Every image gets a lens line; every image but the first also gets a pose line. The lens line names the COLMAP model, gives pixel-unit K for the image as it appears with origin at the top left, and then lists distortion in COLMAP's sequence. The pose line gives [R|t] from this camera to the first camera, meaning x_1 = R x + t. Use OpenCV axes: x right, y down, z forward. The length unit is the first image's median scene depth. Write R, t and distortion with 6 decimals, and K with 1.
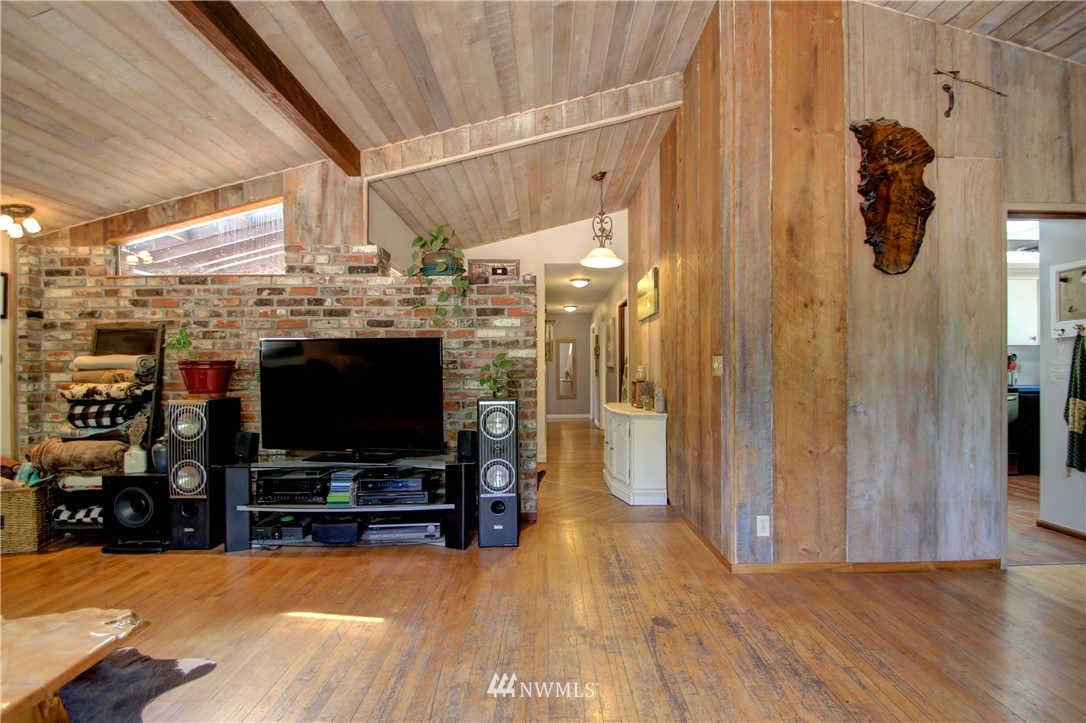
lens RADIAL K [[504.8, 0, 555.8], [0, 504.8, 369.0], [0, 0, 1]] dist [0.014143, -0.018241]
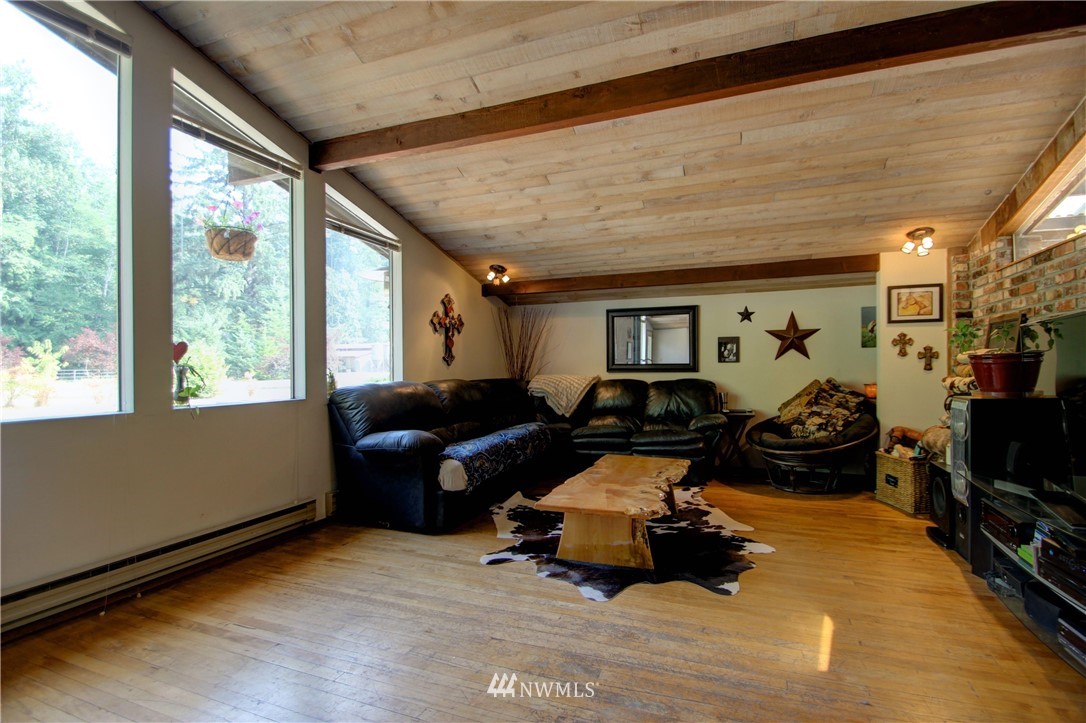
lens RADIAL K [[504.8, 0, 555.8], [0, 504.8, 369.0], [0, 0, 1]] dist [0.014143, -0.018241]
pose [[-0.376178, 0.009646, -0.926497, 0.358636], [0.005501, 0.999951, 0.008177, -0.001318], [0.926531, -0.002021, -0.376213, 0.565816]]
